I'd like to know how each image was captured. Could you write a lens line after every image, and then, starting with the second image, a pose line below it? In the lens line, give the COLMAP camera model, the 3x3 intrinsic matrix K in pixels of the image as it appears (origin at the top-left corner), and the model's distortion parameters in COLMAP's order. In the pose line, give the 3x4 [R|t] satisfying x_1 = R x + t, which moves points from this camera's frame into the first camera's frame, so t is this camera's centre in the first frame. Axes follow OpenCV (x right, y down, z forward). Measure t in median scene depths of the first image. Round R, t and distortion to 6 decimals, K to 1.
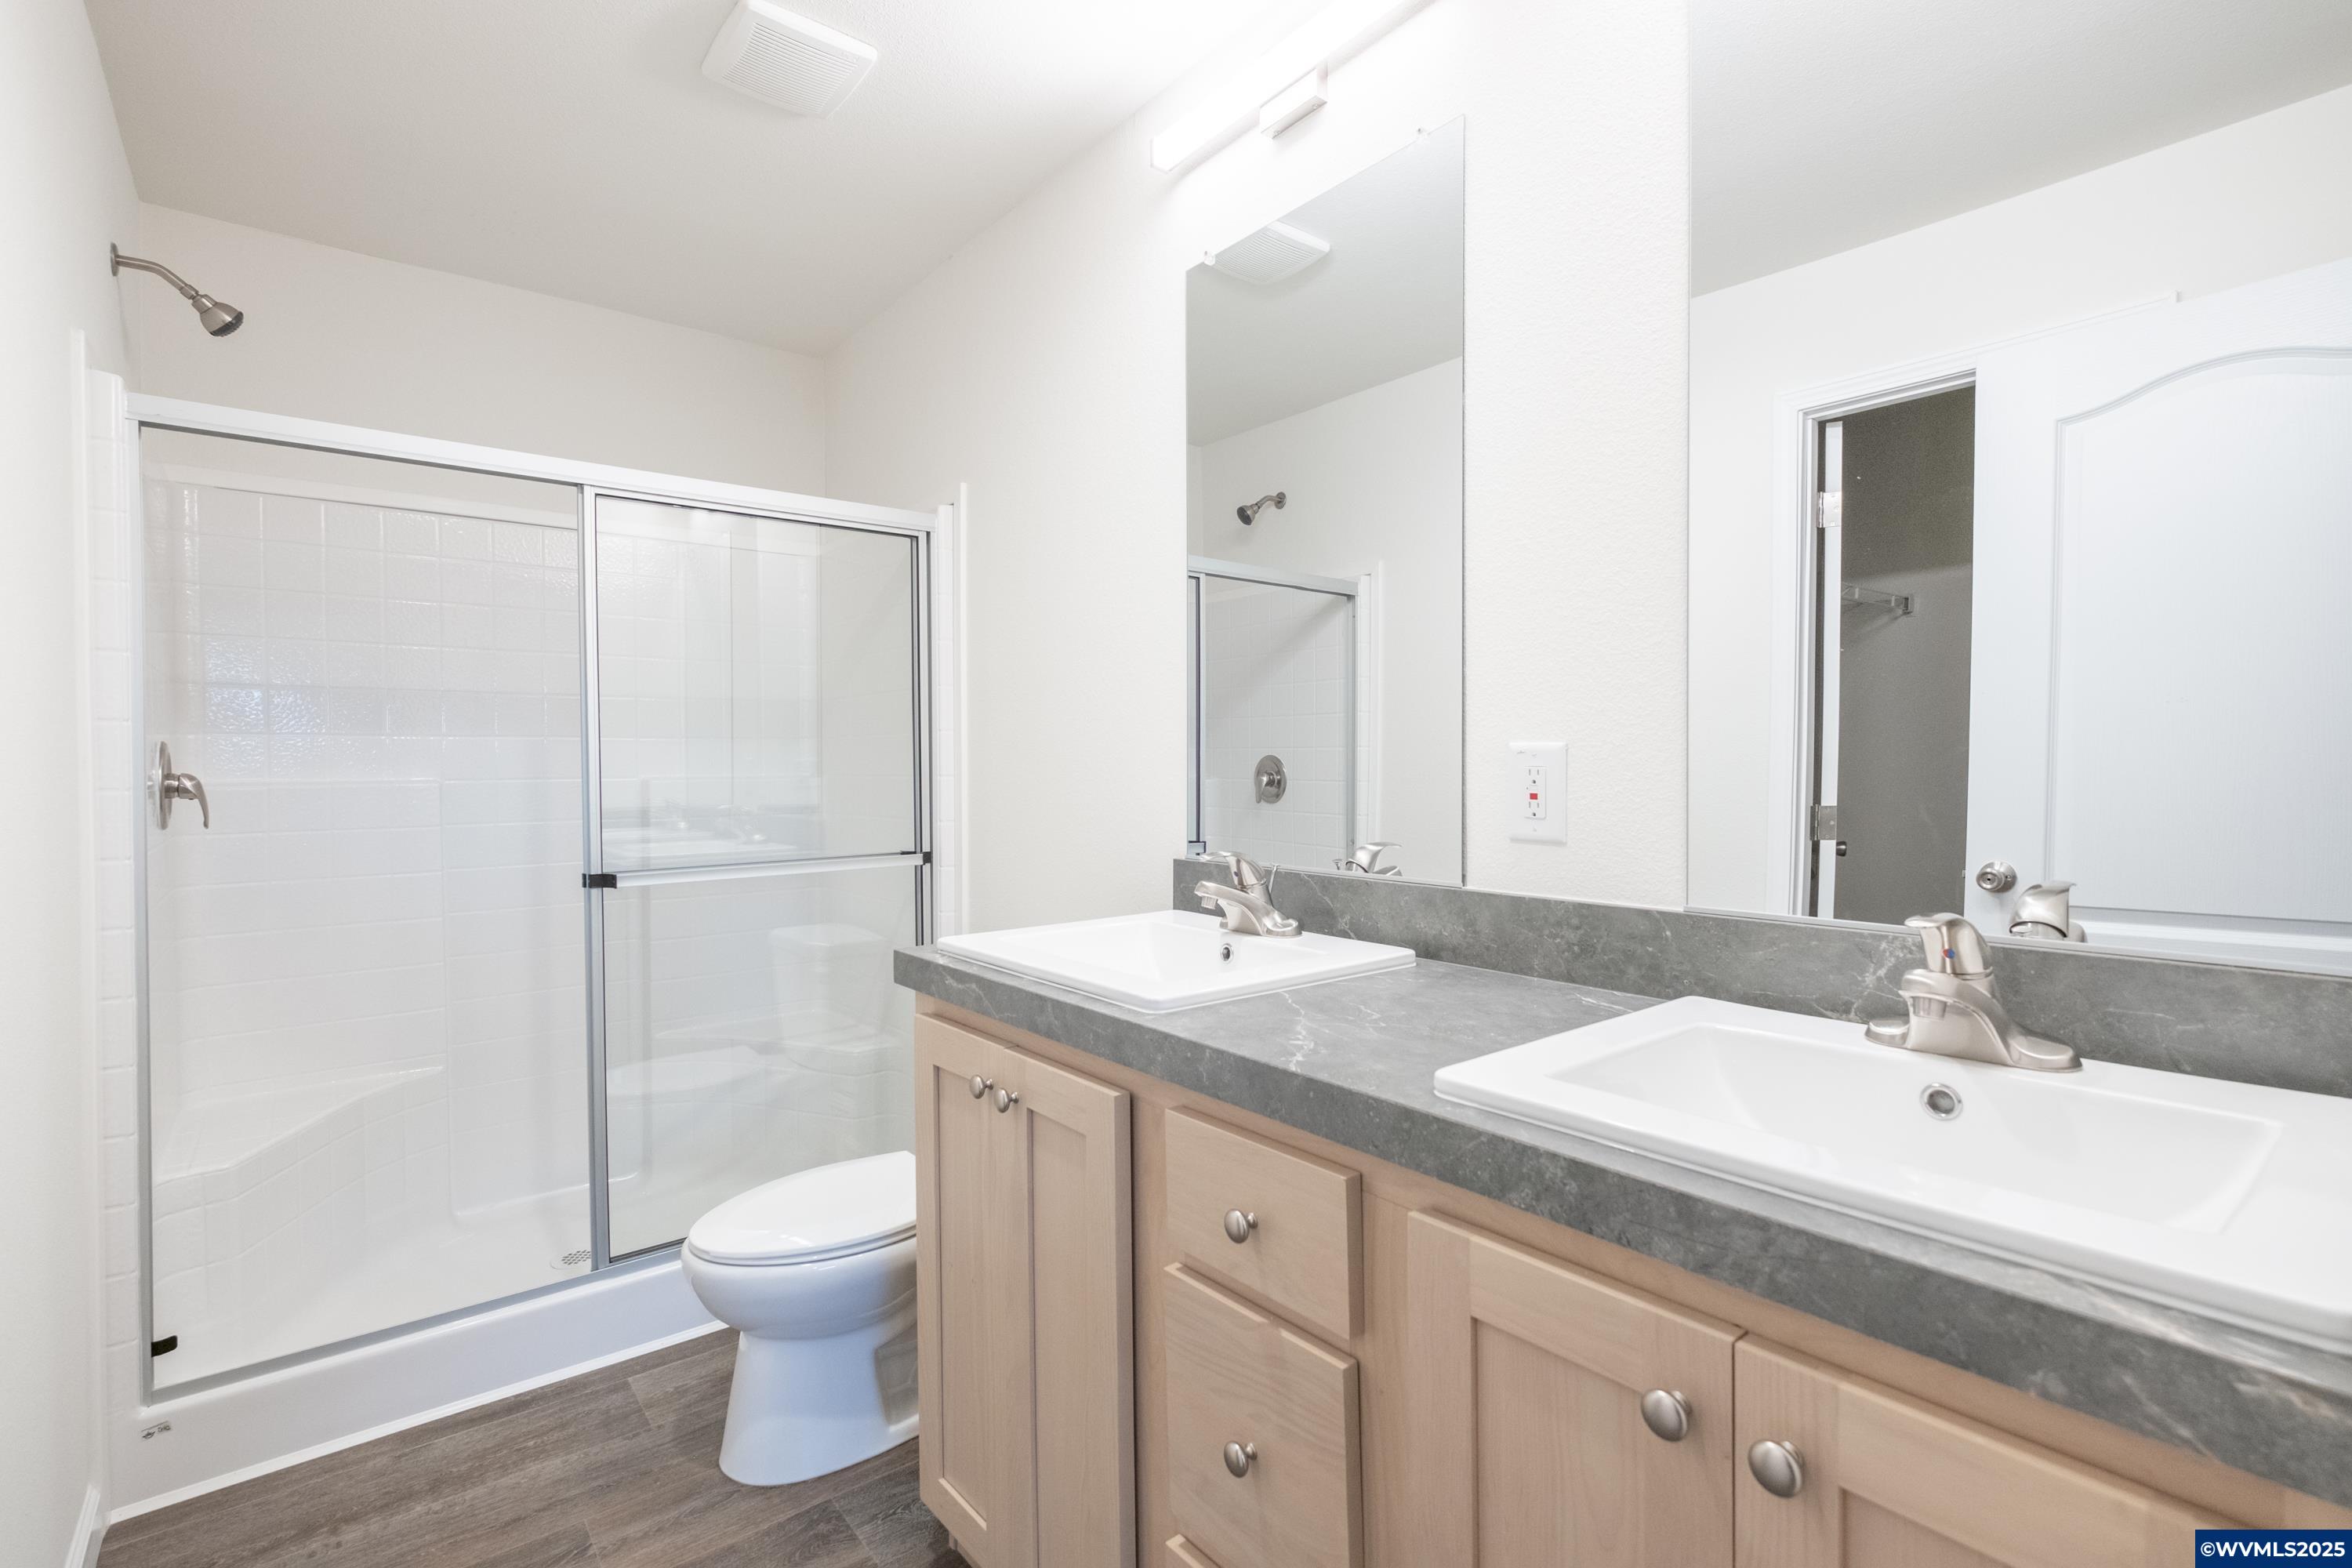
lens RADIAL K [[1088.2, 0, 1184.1], [0, 1088.2, 776.3], [0, 0, 1]] dist [0.001219, -0.001418]
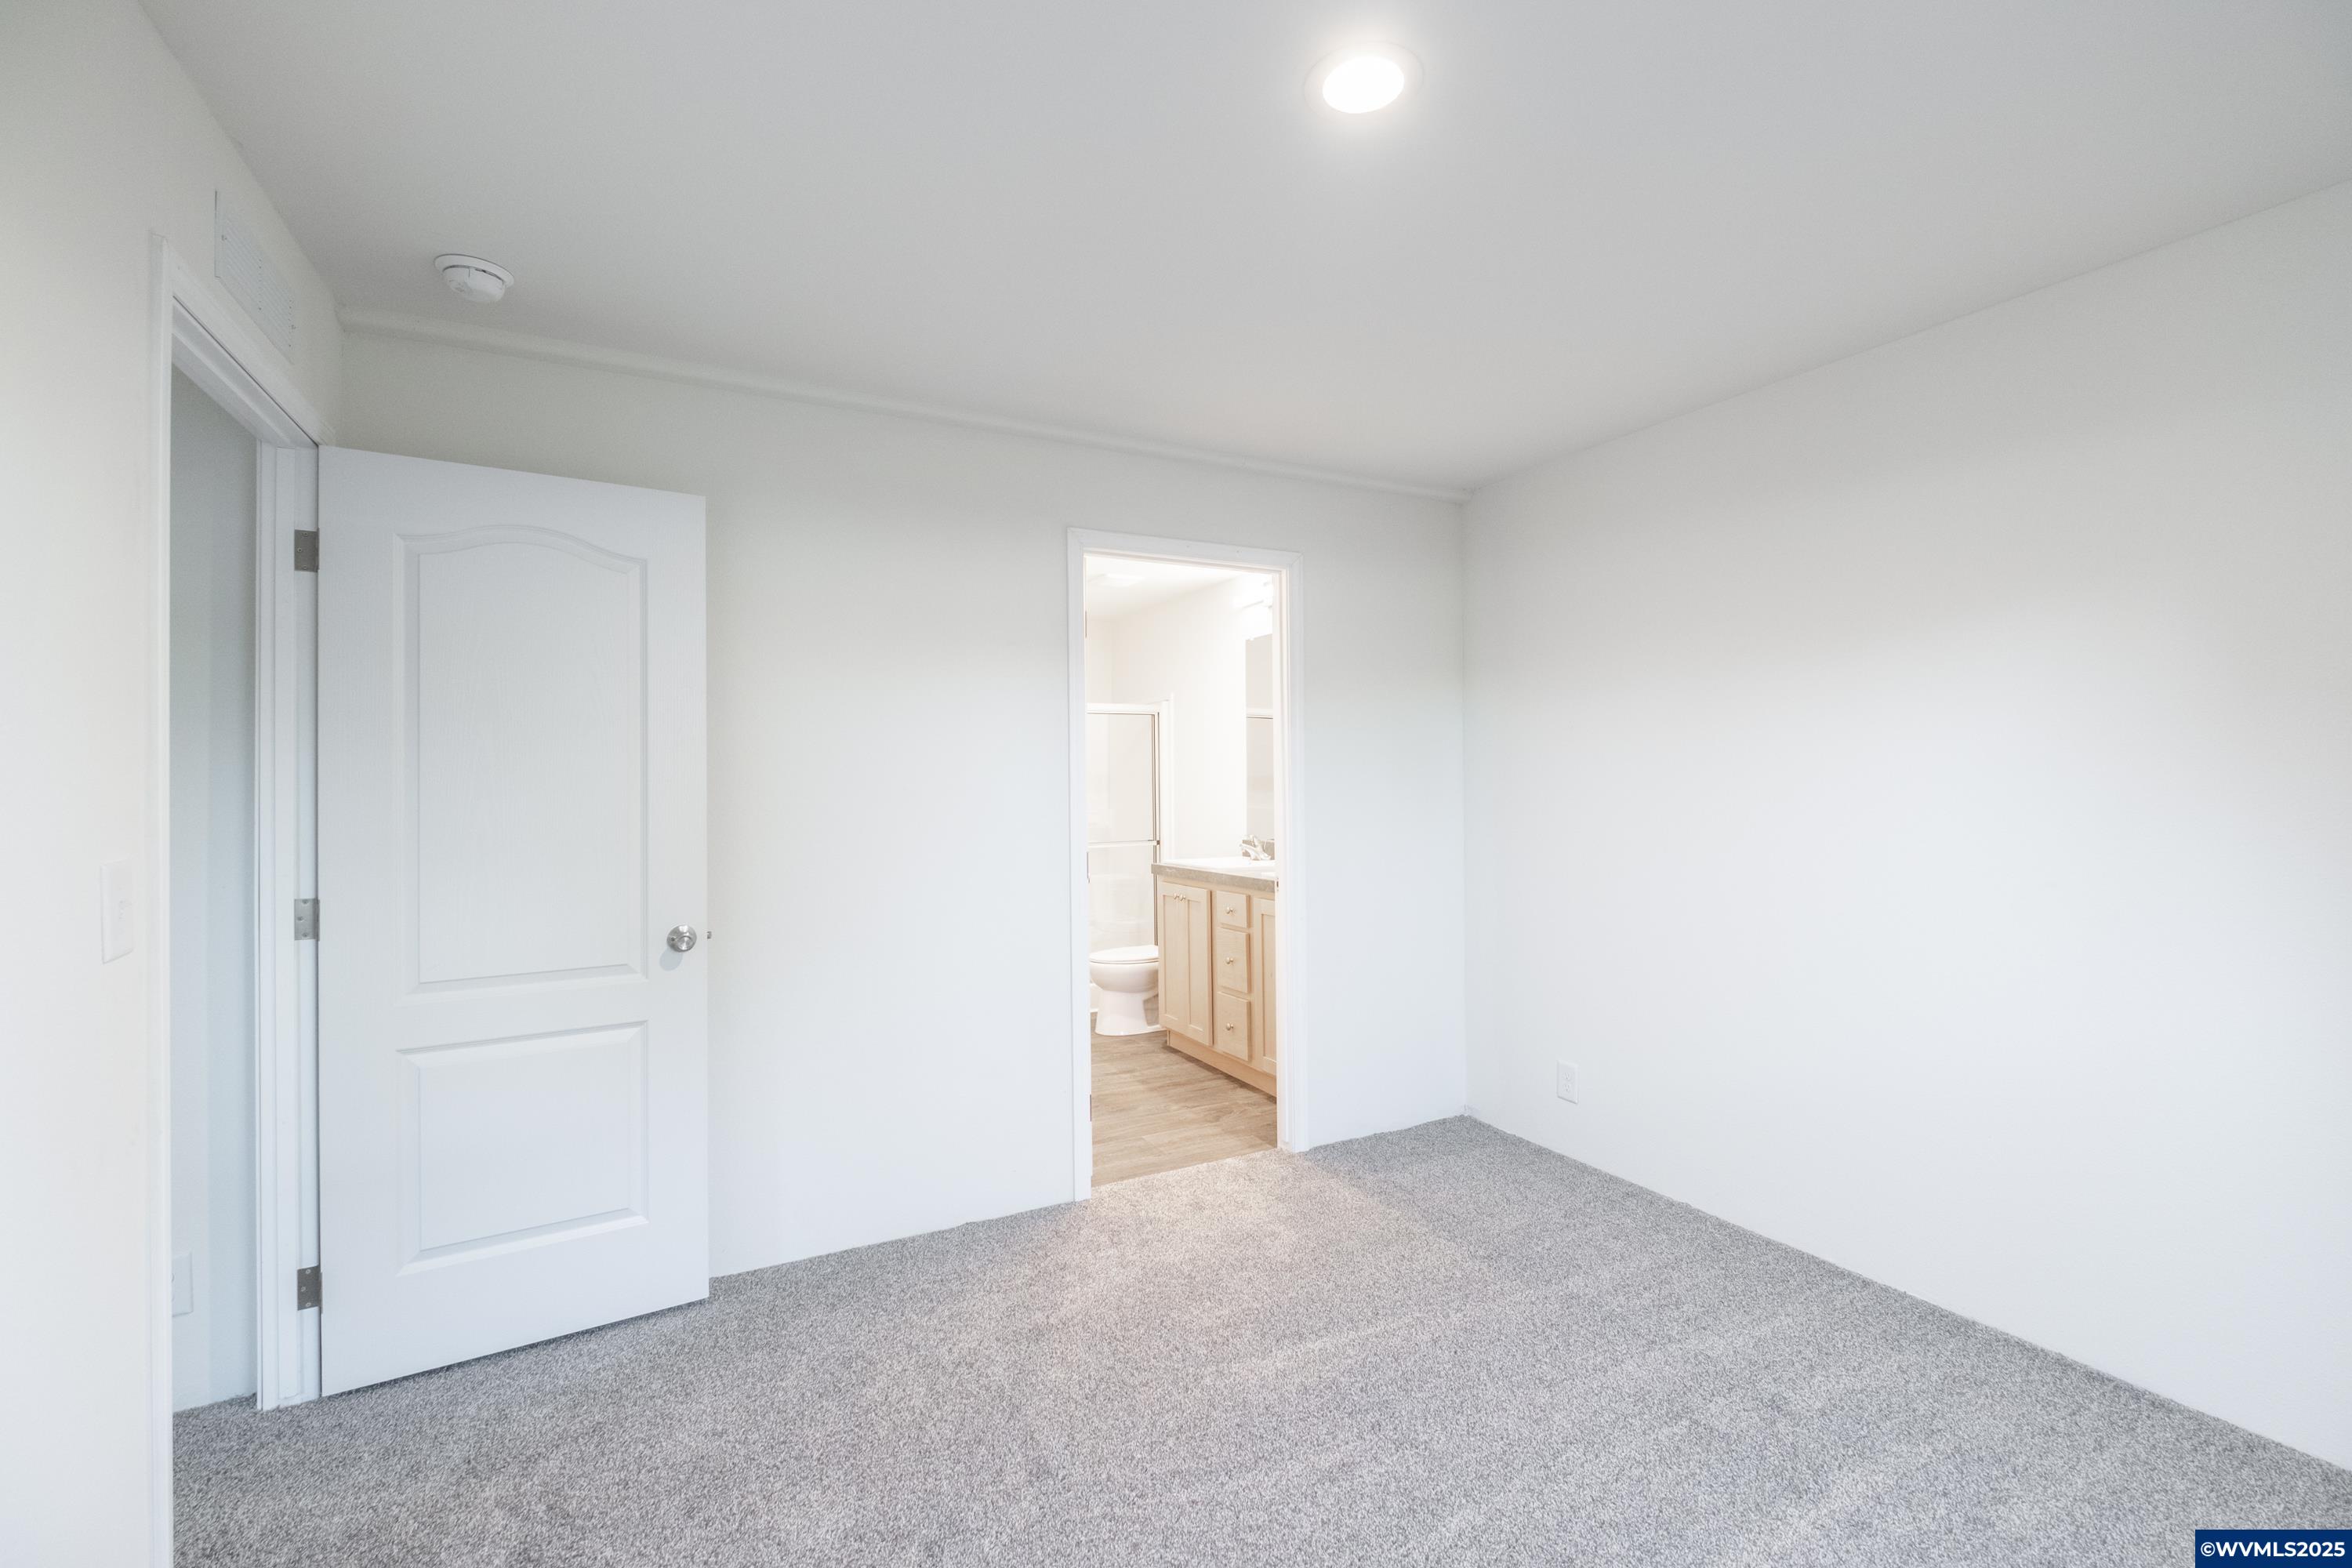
lens RADIAL K [[1009.2, 0, 1185.5], [0, 1009.2, 780.8], [0, 0, 1]] dist [-0.003769, -0.000857]
pose [[0.981449, -0.006148, -0.191625, 0.435516], [0.003920, 0.999920, -0.012008, -0.059822], [0.191684, 0.011034, 0.981395, -2.043763]]
